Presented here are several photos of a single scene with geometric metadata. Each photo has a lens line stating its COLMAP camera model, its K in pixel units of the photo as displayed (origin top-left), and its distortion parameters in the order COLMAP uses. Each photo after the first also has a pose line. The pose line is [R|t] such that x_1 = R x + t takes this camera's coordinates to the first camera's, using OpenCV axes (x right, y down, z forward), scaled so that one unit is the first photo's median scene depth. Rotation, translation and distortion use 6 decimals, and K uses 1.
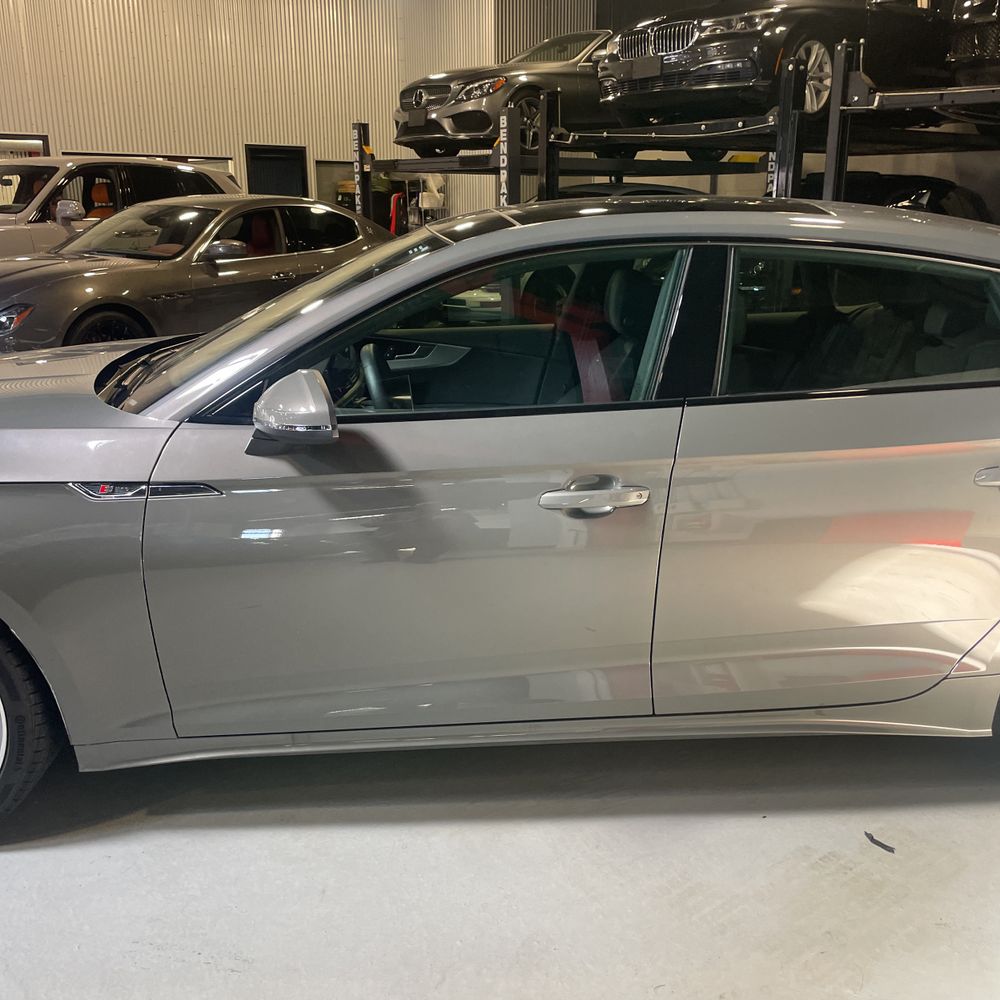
lens RADIAL K [[997.5, 0, 497.1], [0, 997.5, 499.2], [0, 0, 1]] dist [0.080023, -0.109323]
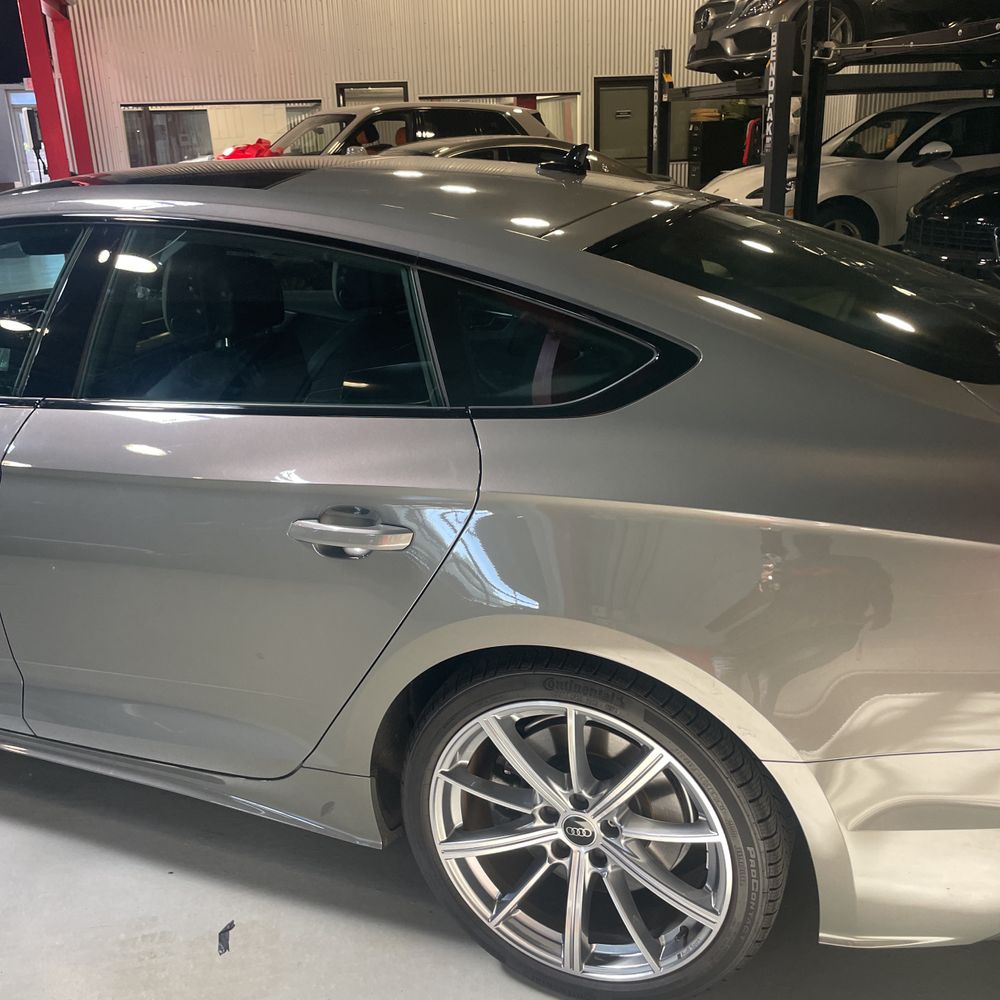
lens RADIAL K [[997.5, 0, 497.1], [0, 997.5, 499.2], [0, 0, 1]] dist [0.080023, -0.109323]
pose [[0.912015, 0.106551, -0.396074, 0.167300], [-0.080530, 0.993389, 0.081809, -0.022742], [0.402173, -0.042715, 0.914567, 0.062900]]
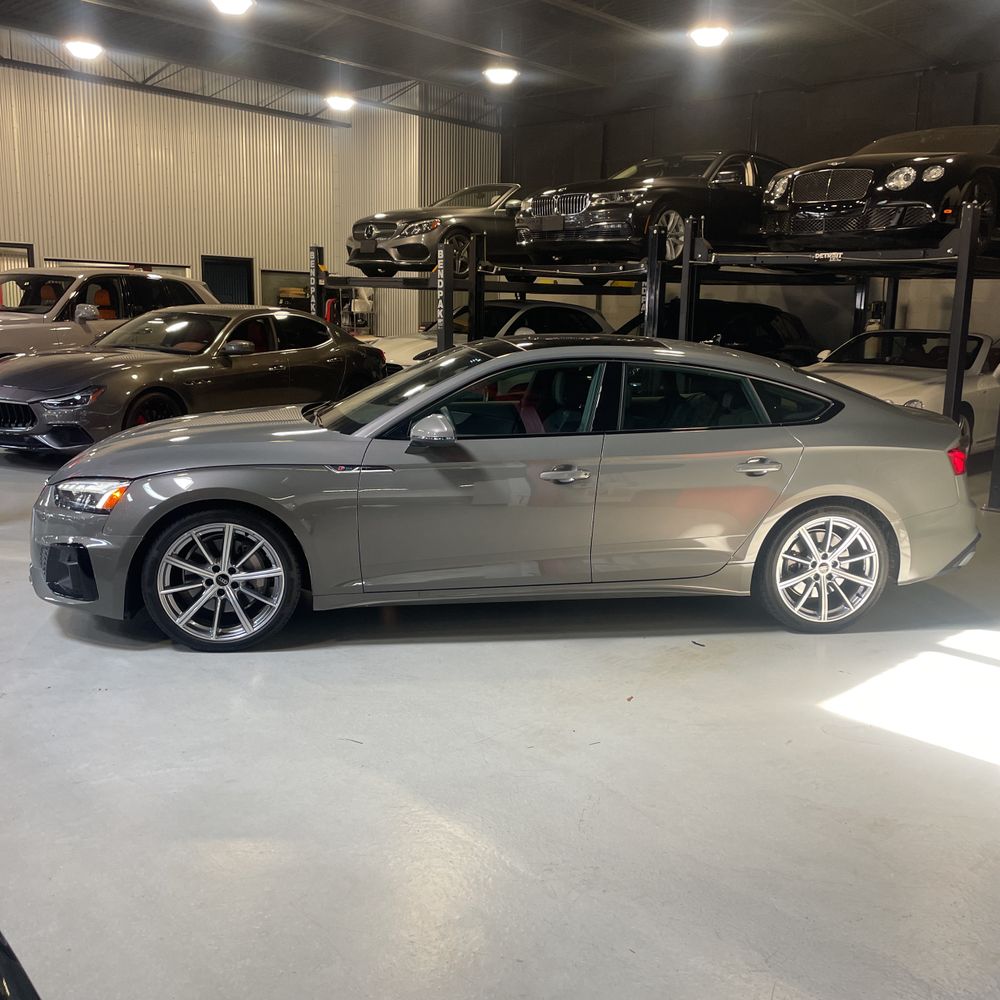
lens RADIAL K [[949.8, 0, 504.3], [0, 949.8, 488.2], [0, 0, 1]] dist [0.076092, -0.137768]
pose [[0.993486, 0.005938, 0.113795, -0.046451], [0.005090, 0.995332, -0.096375, 0.039045], [-0.113836, 0.096327, 0.988819, -0.176665]]
